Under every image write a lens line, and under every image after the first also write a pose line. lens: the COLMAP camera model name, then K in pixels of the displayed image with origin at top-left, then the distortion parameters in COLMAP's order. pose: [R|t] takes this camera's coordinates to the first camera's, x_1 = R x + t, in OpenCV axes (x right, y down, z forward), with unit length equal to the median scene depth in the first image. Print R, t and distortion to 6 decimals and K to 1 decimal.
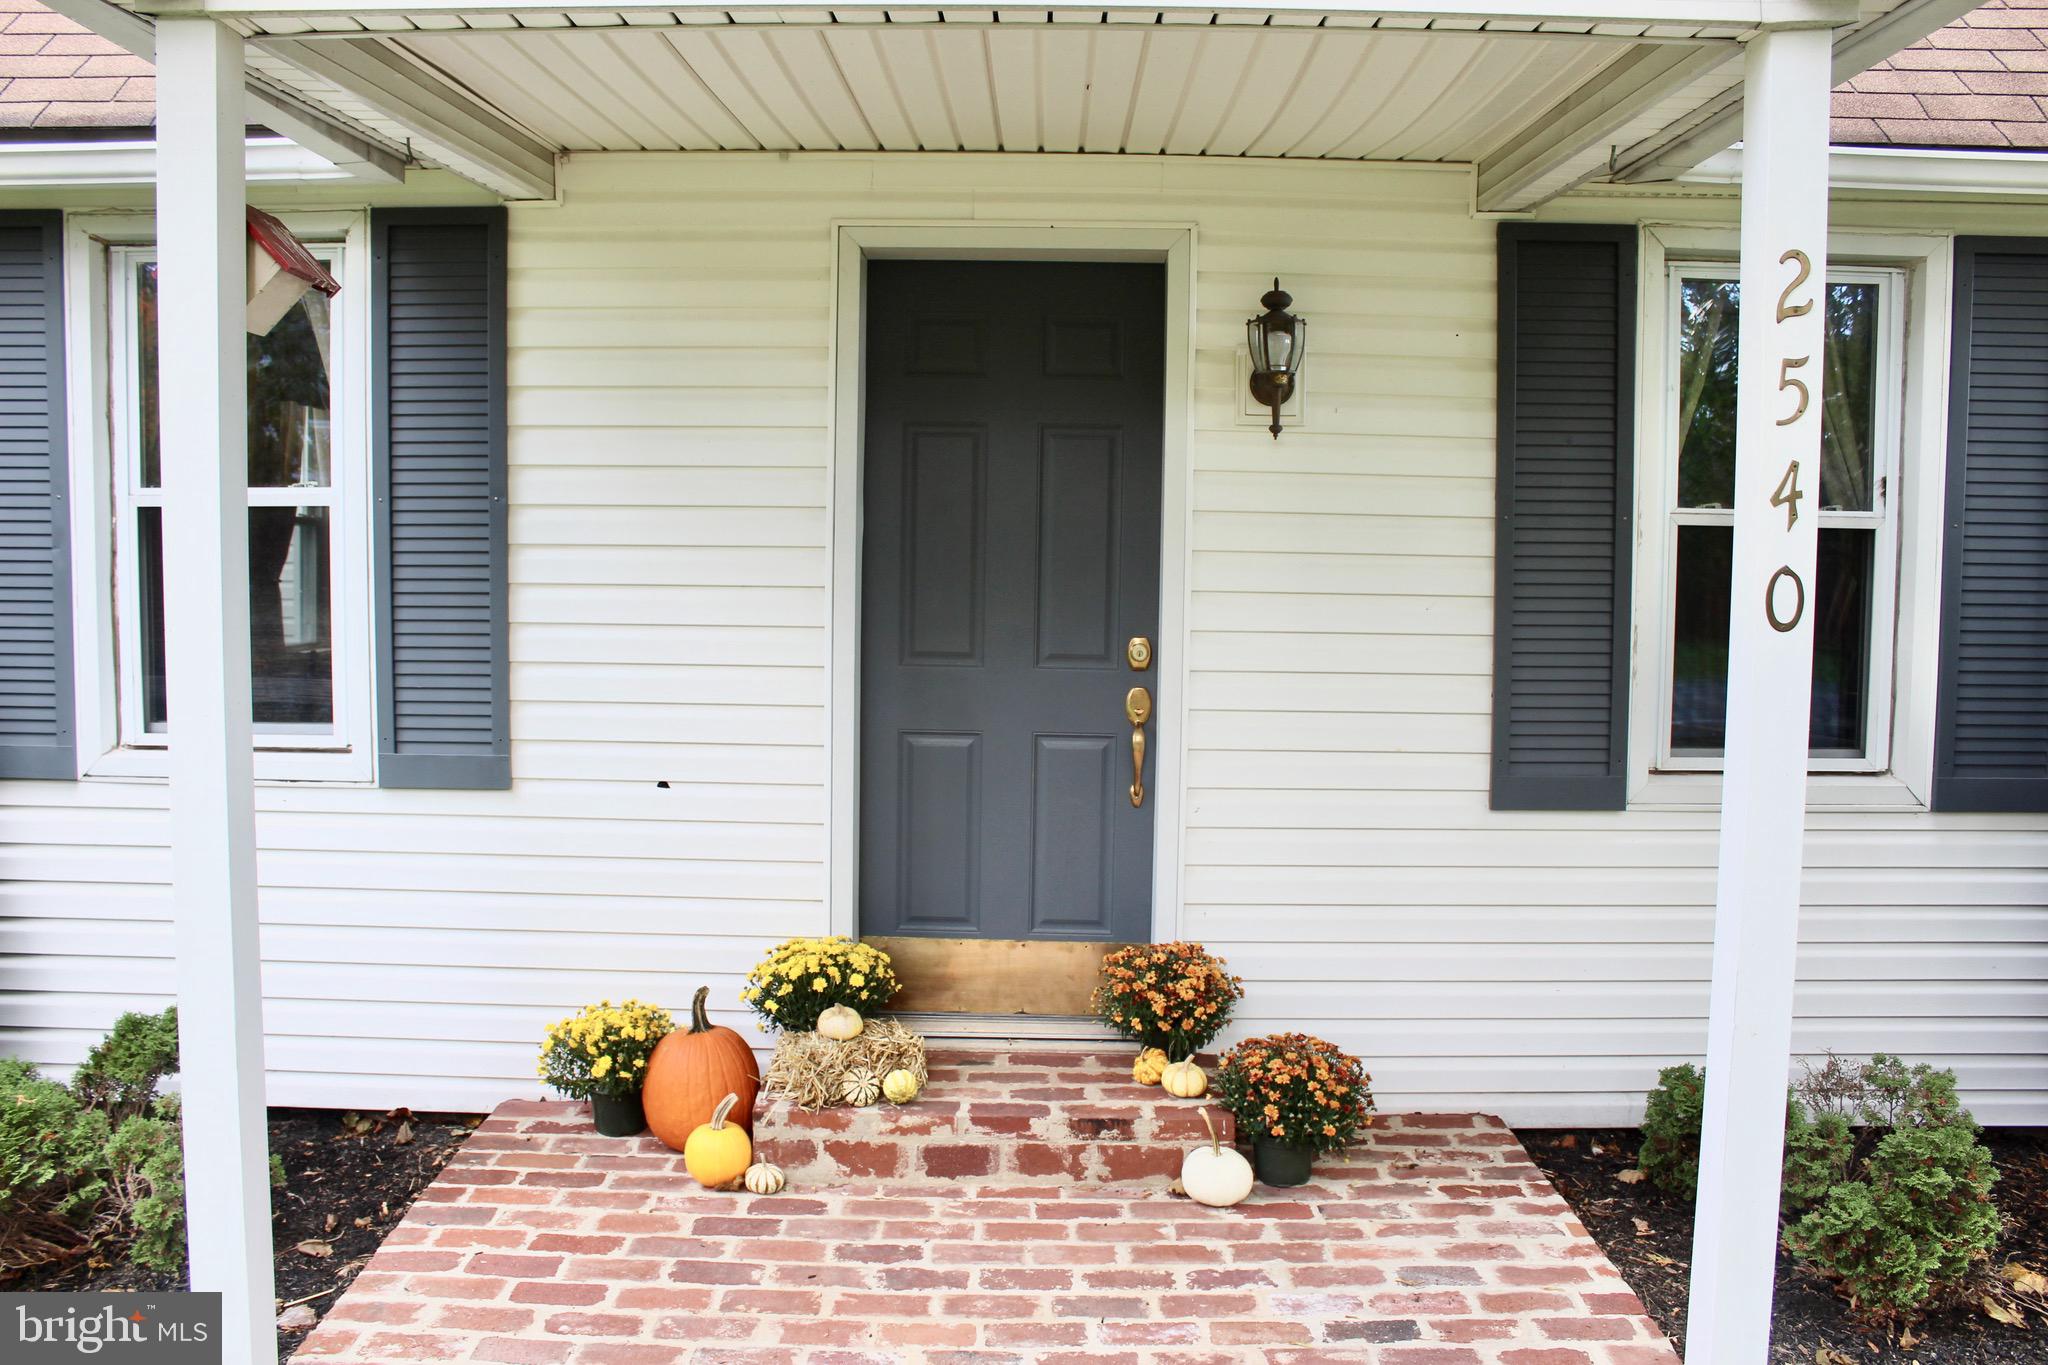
lens RADIAL K [[1683.2, 0, 1014.1], [0, 1683.2, 684.2], [0, 0, 1]] dist [-0.170003, 0.154076]
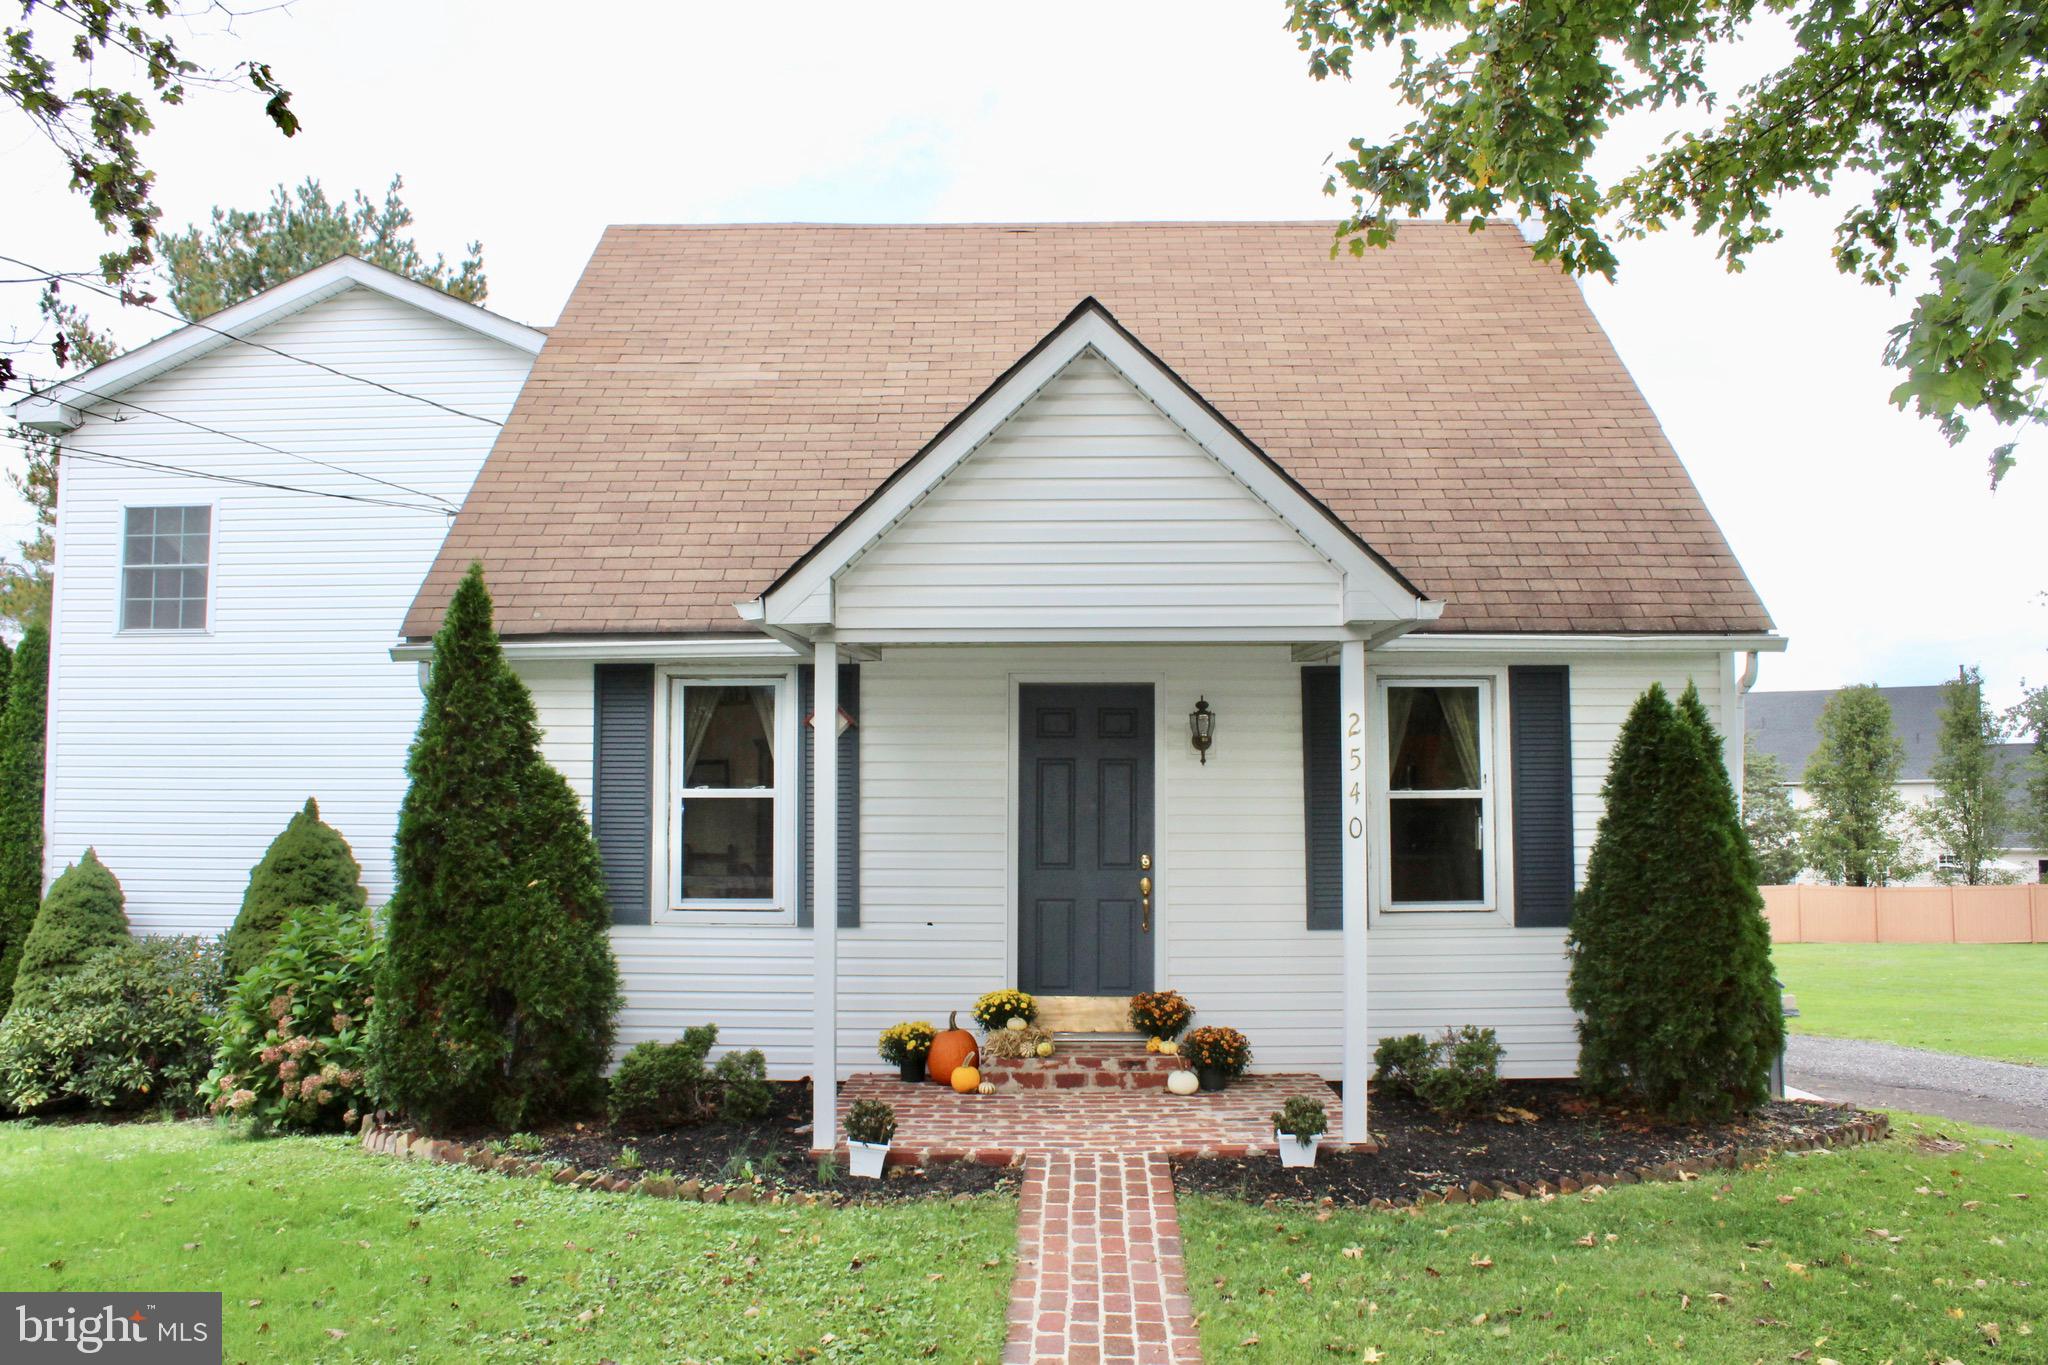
lens RADIAL K [[1683.2, 0, 1014.1], [0, 1683.2, 684.2], [0, 0, 1]] dist [-0.170003, 0.154076]
pose [[0.999839, -0.013361, -0.011970, -0.074555], [0.011279, 0.987100, -0.159708, 0.109866], [0.013949, 0.159547, 0.987092, -1.323092]]
